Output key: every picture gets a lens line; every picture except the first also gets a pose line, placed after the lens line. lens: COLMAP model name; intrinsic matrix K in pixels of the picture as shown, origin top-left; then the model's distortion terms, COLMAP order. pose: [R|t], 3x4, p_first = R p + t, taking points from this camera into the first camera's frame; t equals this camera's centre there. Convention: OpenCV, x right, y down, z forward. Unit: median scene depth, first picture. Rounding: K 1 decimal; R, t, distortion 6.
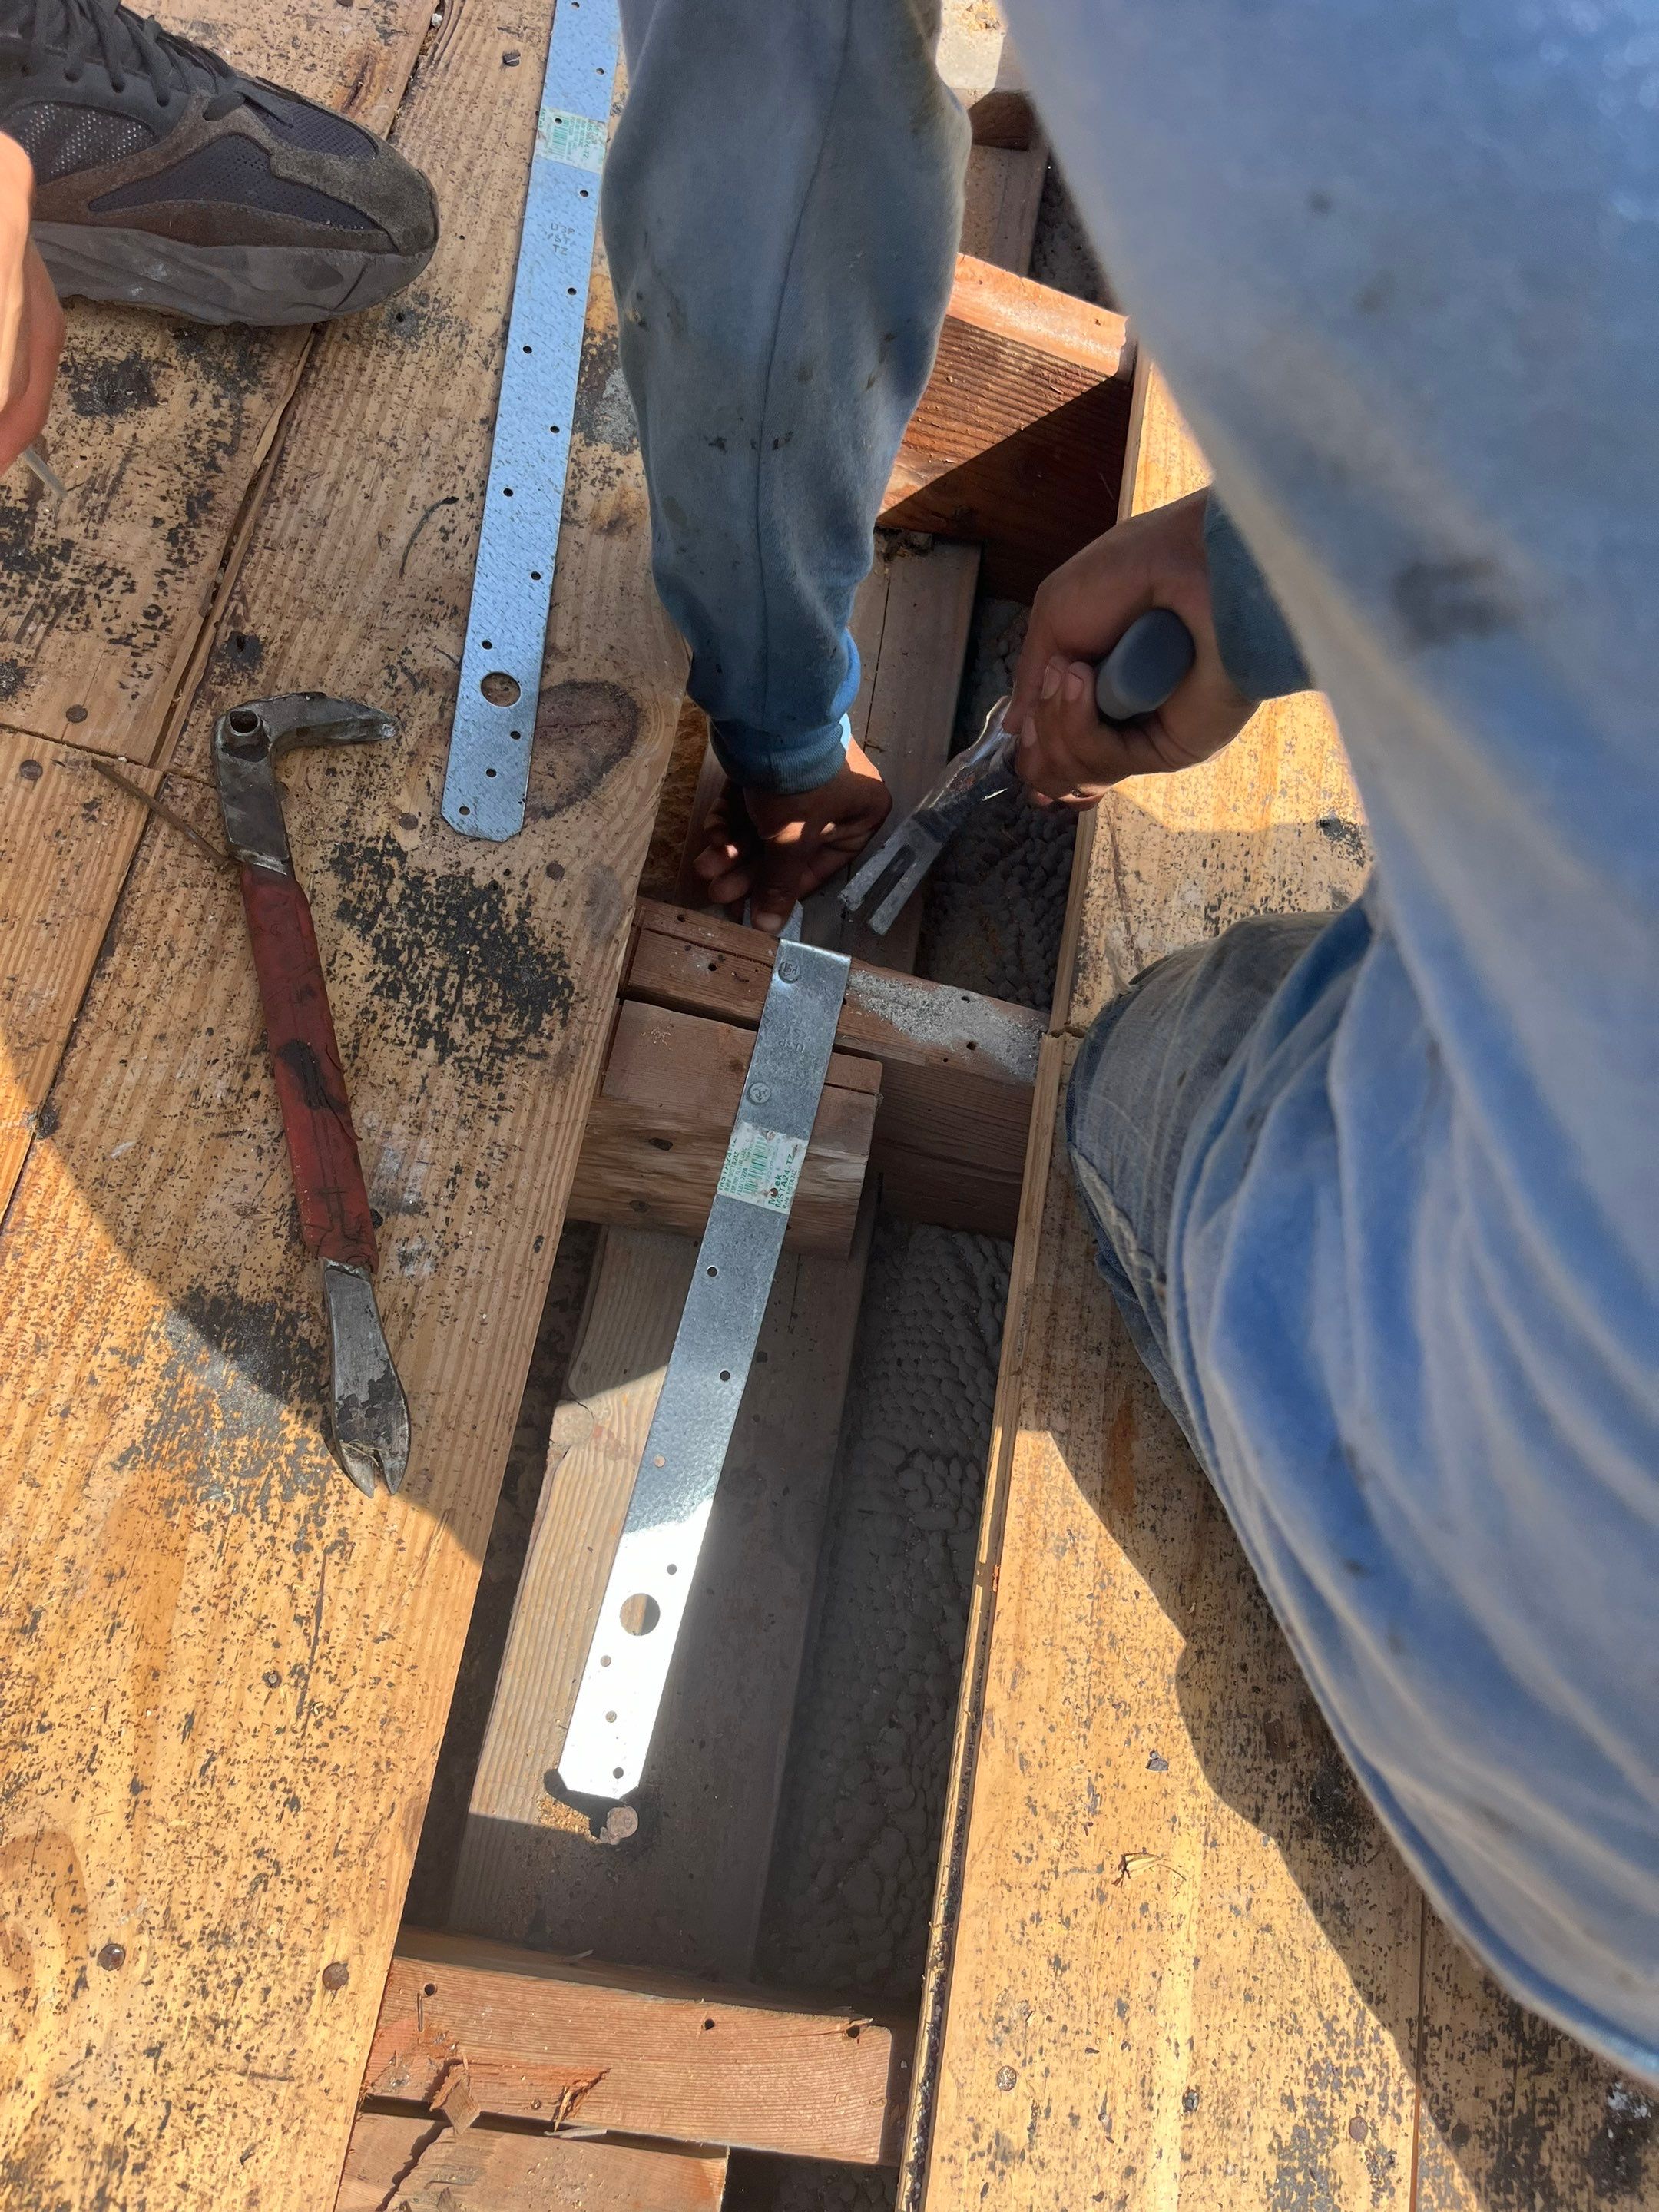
lens RADIAL K [[1554.4, 0, 830.4], [0, 1554.4, 1107.4], [0, 0, 1]] dist [0.006034, -0.000781]
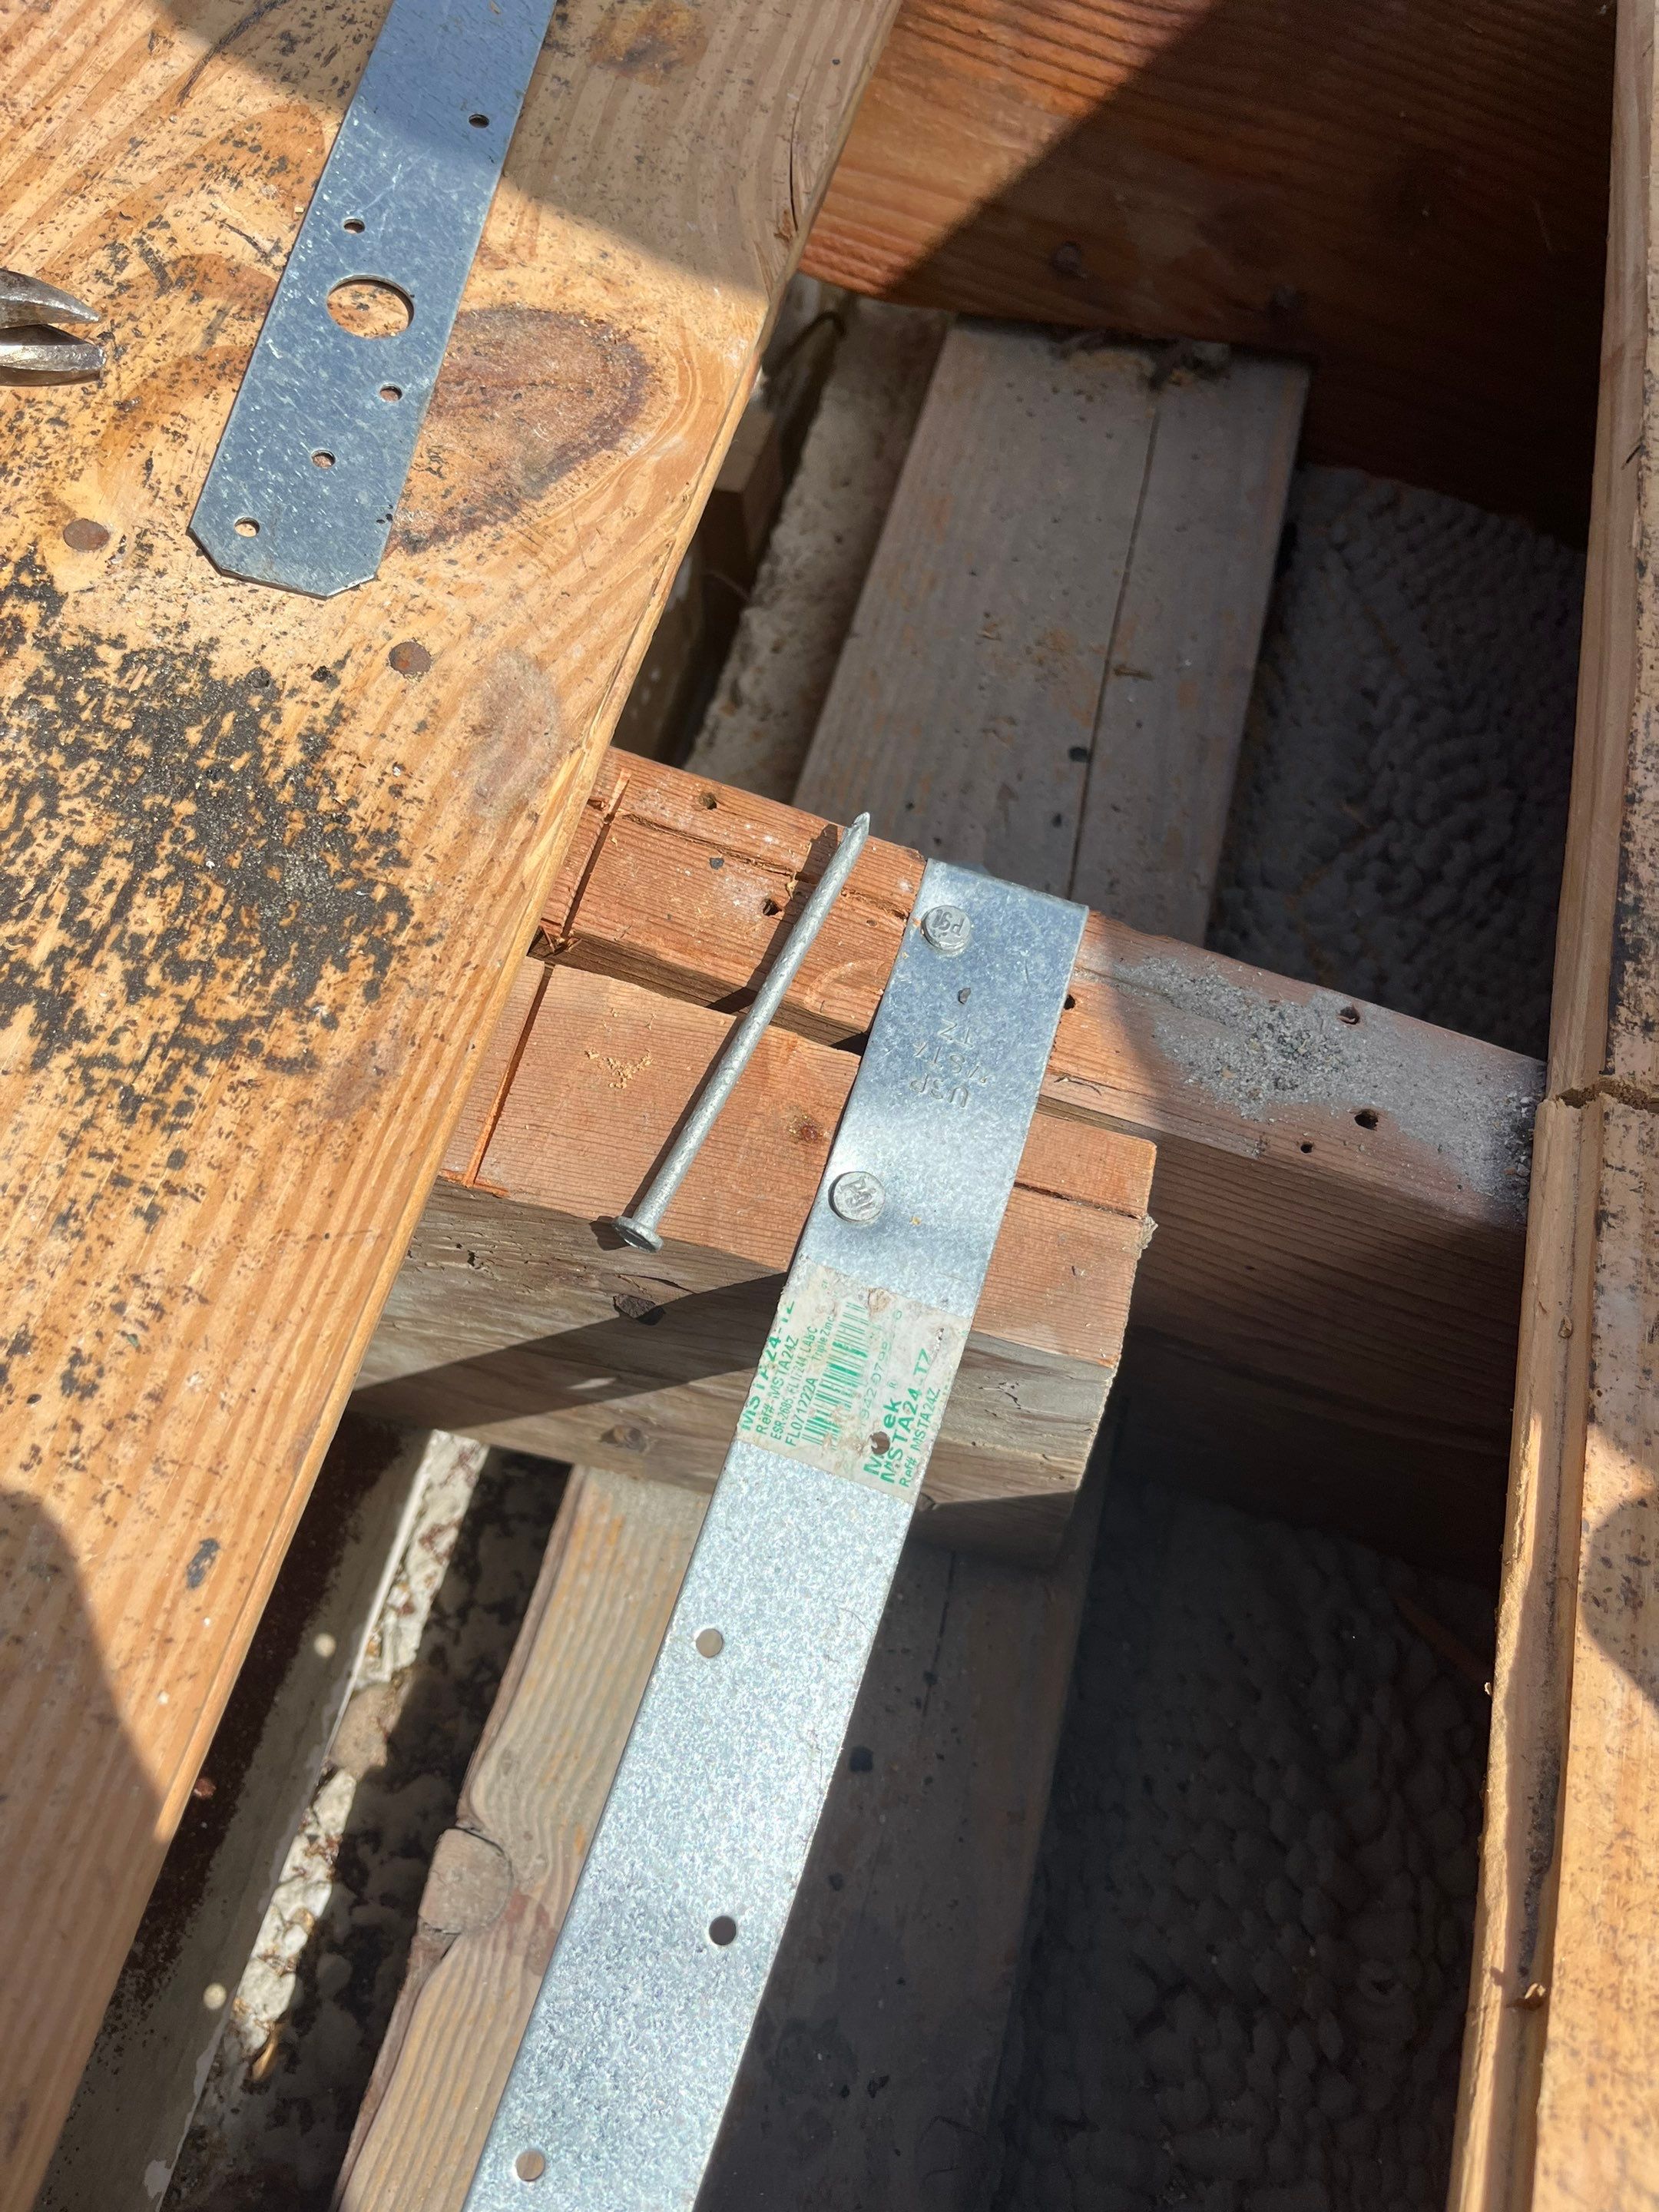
lens RADIAL K [[1554.4, 0, 833.5], [0, 1554.4, 1095.9], [0, 0, 1]] dist [0.006034, -0.000781]
pose [[0.990989, 0.037957, -0.128451, 0.000137], [-0.053635, 0.991217, -0.120884, 0.015144], [0.122734, 0.126684, 0.984321, 0.618229]]
